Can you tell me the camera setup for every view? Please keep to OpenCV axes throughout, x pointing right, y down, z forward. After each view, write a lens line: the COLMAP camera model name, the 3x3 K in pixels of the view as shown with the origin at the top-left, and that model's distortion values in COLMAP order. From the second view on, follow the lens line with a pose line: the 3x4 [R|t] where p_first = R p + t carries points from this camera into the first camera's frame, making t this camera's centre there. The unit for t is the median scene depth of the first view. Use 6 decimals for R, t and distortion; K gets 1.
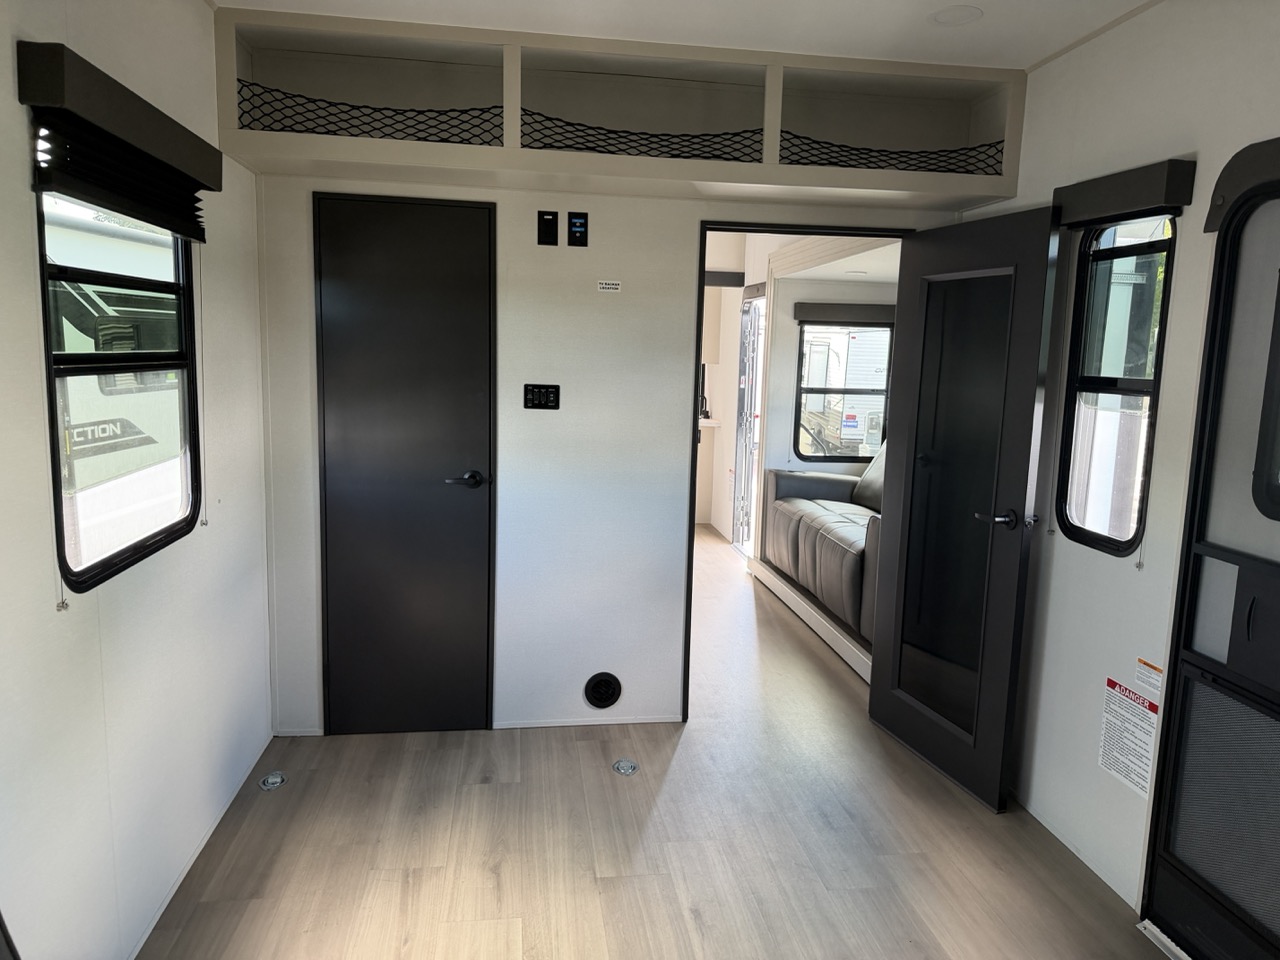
lens RADIAL K [[885.5, 0, 640.2], [0, 885.5, 476.7], [0, 0, 1]] dist [0.054614, -0.036561]
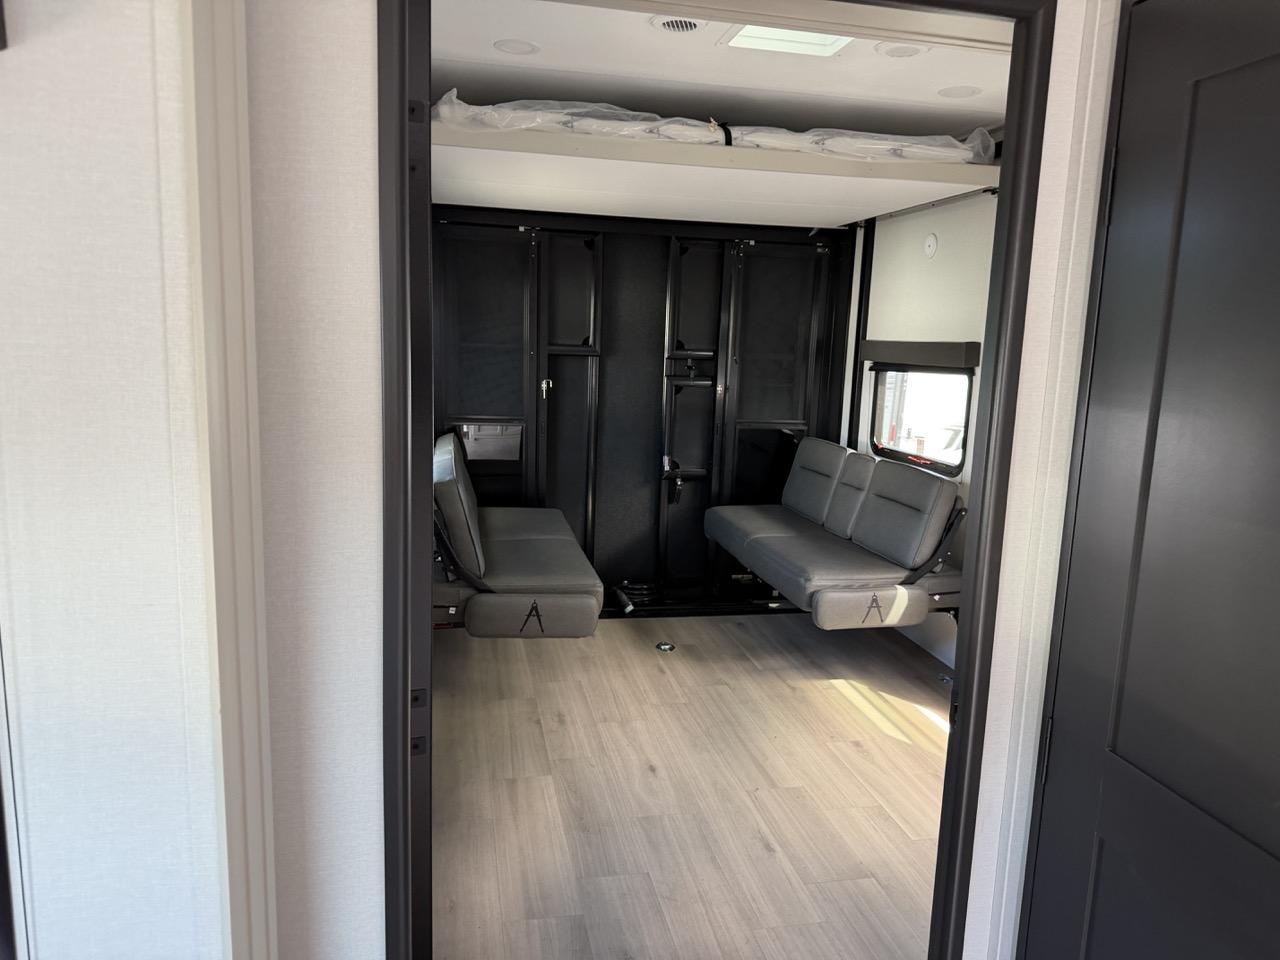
lens RADIAL K [[885.5, 0, 648.2], [0, 885.5, 461.4], [0, 0, 1]] dist [0.054614, -0.036561]
pose [[-0.994226, -0.059656, -0.089199, 0.329223], [-0.083043, 0.954187, 0.287455, -0.277409], [0.067964, 0.293203, -0.953631, 1.840574]]
